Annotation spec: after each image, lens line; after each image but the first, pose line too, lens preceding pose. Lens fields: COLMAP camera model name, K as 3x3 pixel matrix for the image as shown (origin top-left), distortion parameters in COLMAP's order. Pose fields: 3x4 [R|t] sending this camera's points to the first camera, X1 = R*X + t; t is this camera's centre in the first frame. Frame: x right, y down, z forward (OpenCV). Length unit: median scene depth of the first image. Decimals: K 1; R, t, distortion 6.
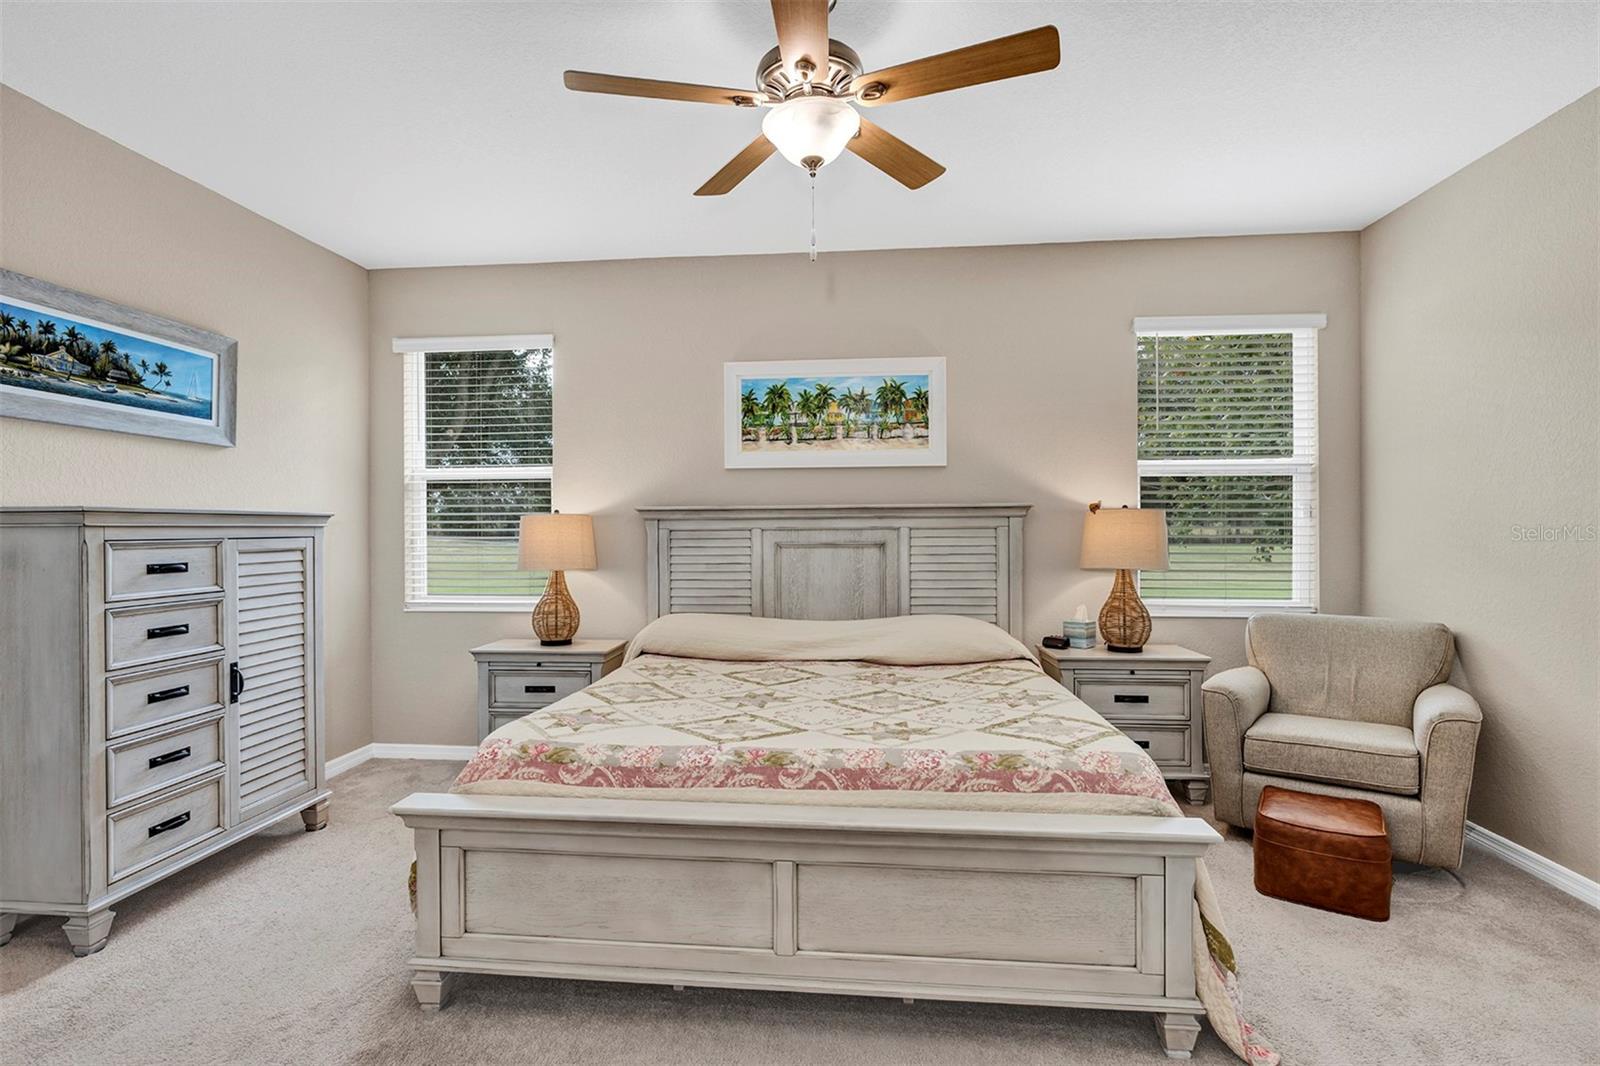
lens RADIAL K [[742.5, 0, 816.8], [0, 742.5, 529.2], [0, 0, 1]] dist [-0.001863, 0.001105]
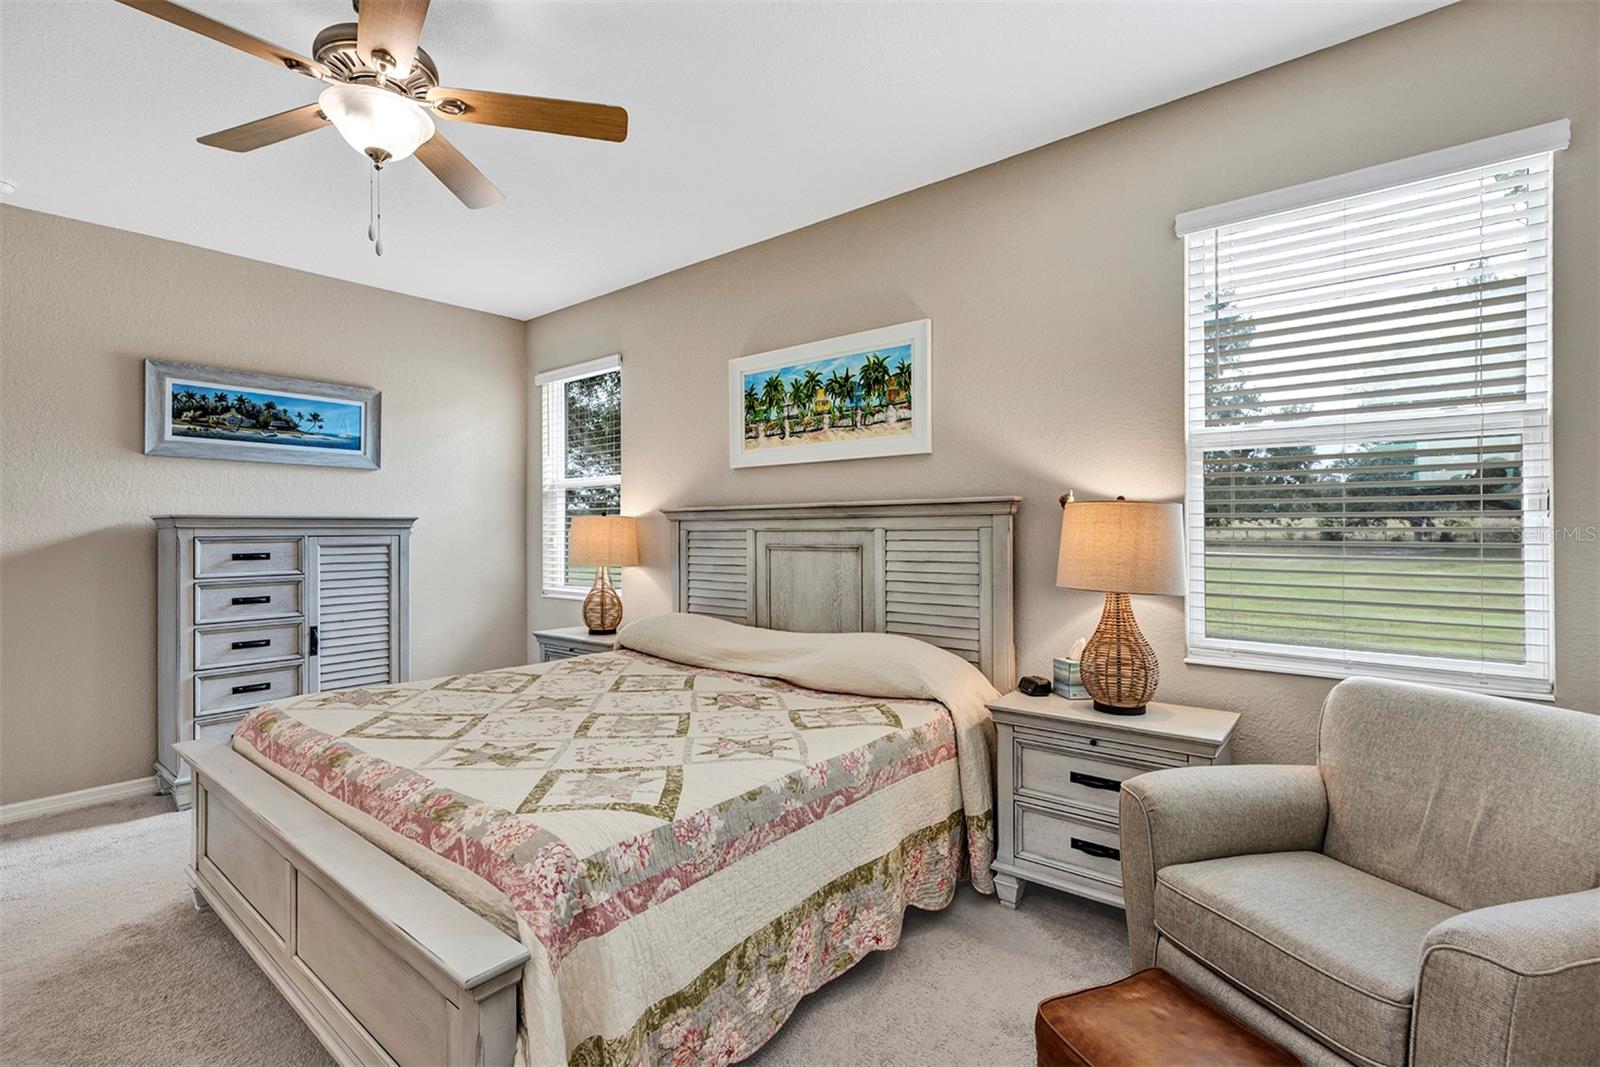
lens RADIAL K [[728.9, 0, 798.3], [0, 728.9, 527.9], [0, 0, 1]] dist [0.007158, -0.000272]
pose [[0.831817, 0.000690, -0.555050, 0.501618], [-0.001697, 0.999998, -0.001299, -0.001908], [0.555048, 0.002022, 0.831816, 0.258216]]
